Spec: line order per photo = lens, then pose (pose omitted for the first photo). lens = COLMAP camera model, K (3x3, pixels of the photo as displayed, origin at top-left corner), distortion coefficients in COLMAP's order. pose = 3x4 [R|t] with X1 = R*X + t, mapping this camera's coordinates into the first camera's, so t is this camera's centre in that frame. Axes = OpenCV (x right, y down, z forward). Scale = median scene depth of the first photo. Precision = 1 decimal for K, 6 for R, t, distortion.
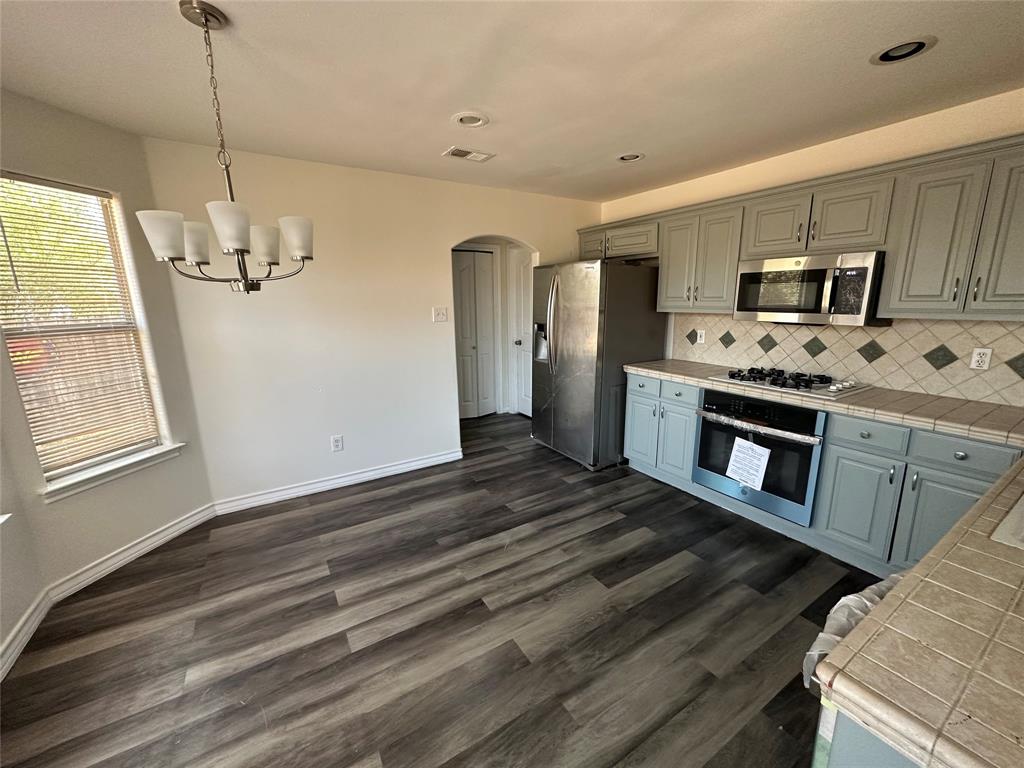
lens RADIAL K [[410.0, 0, 513.1], [0, 410.0, 384.6], [0, 0, 1]] dist [-0.002070, 0.000195]
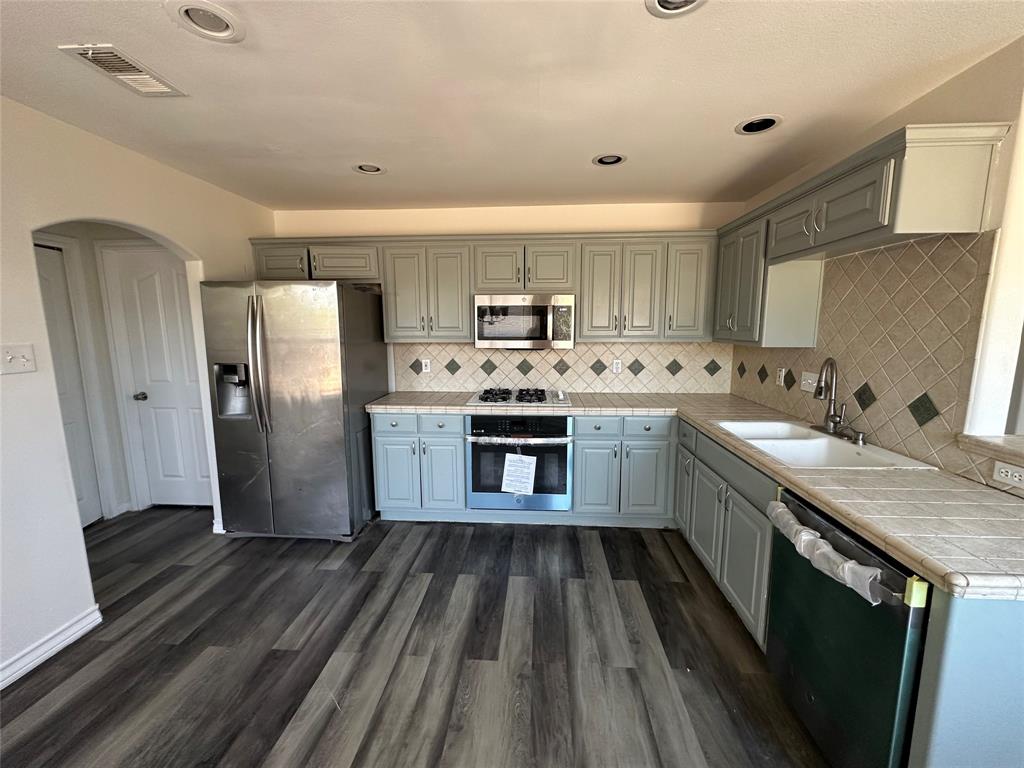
lens RADIAL K [[410.0, 0, 514.8], [0, 410.0, 383.7], [0, 0, 1]] dist [-0.002070, 0.000195]
pose [[0.582421, -0.106328, 0.805903, -0.297873], [0.165217, 0.986199, 0.010714, -0.062747], [-0.795920, 0.126909, 0.591950, 0.305558]]
